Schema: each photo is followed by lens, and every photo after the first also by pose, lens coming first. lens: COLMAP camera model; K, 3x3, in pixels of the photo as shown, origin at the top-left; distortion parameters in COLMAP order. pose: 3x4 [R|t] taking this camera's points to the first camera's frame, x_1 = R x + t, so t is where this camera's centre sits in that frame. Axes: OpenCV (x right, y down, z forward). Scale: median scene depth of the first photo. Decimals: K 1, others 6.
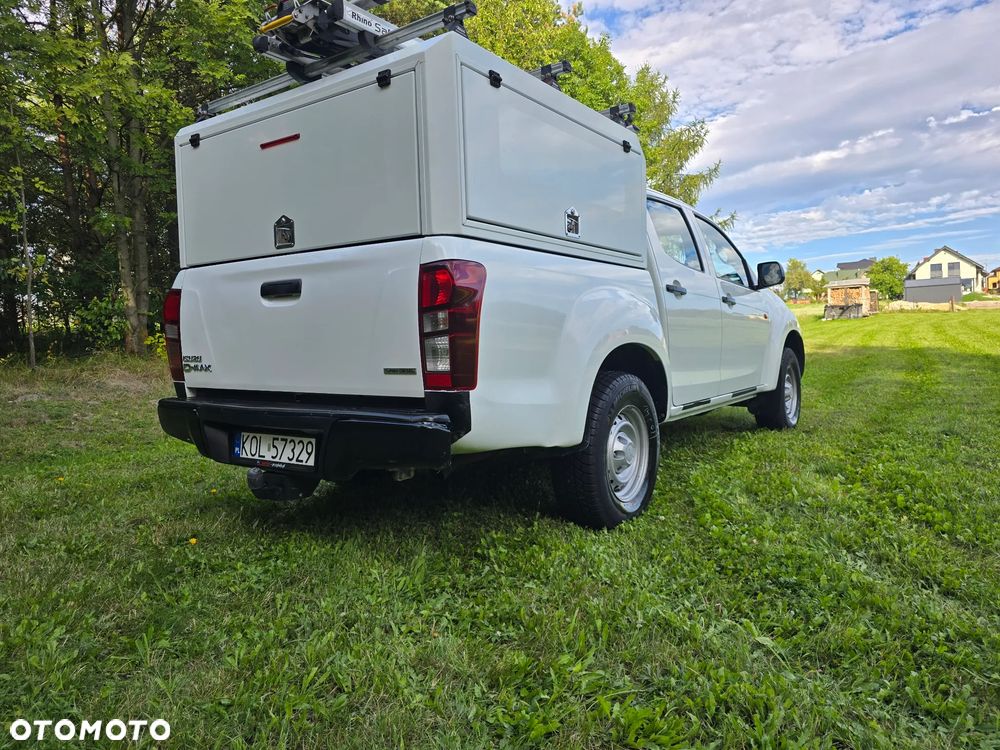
lens RADIAL K [[676.3, 0, 513.4], [0, 676.3, 365.9], [0, 0, 1]] dist [0.044398, -0.034199]
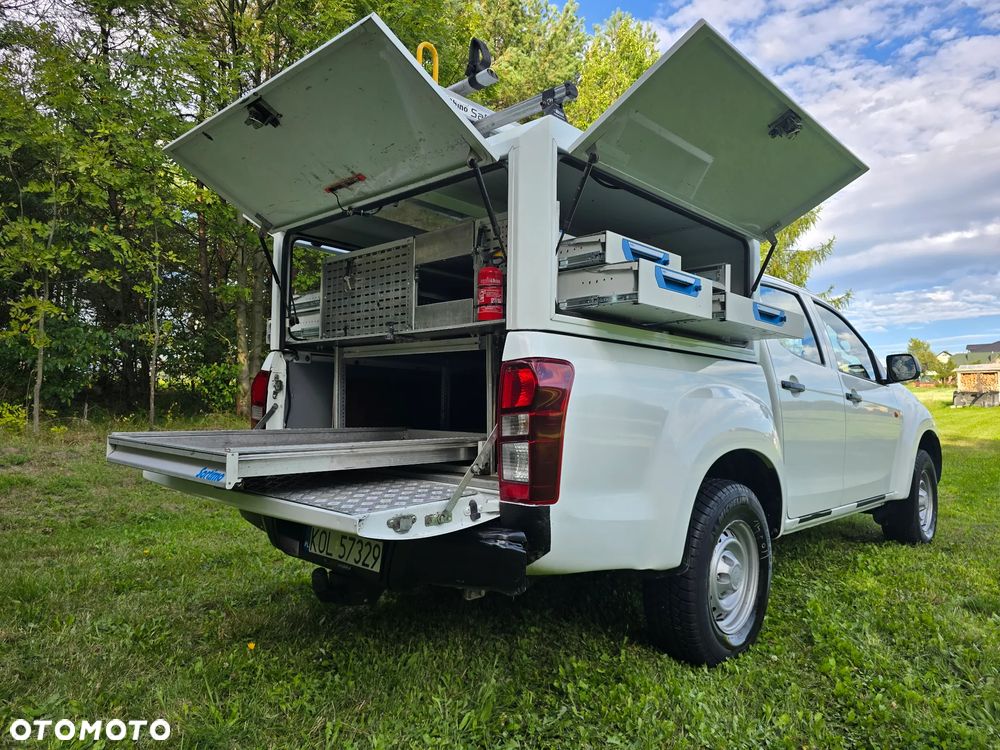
lens RADIAL K [[676.3, 0, 503.4], [0, 676.3, 377.6], [0, 0, 1]] dist [0.044398, -0.034199]
pose [[0.987621, 0.036051, -0.152663, 0.002327], [-0.048949, 0.995463, -0.081591, -0.041243], [0.149029, 0.088054, 0.984904, 0.081343]]
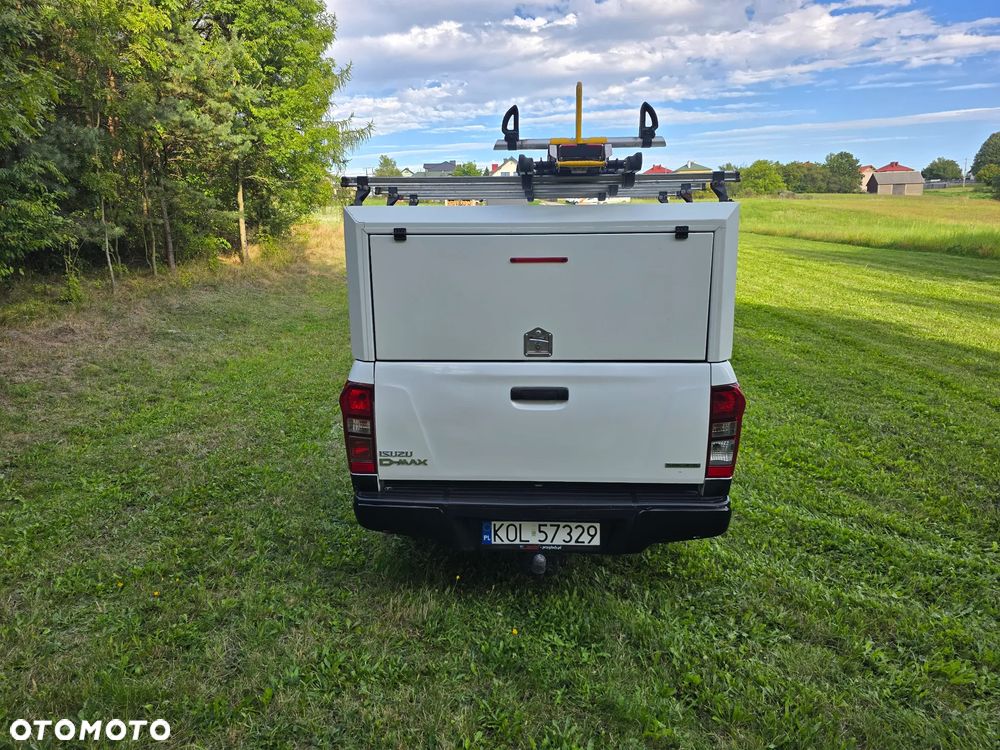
lens RADIAL K [[676.3, 0, 501.5], [0, 676.3, 377.0], [0, 0, 1]] dist [0.044398, -0.034199]
pose [[0.844260, -0.101154, 0.526301, -0.887112], [0.009542, 0.984708, 0.173953, -0.304798], [-0.535849, -0.141840, 0.832314, 0.109429]]
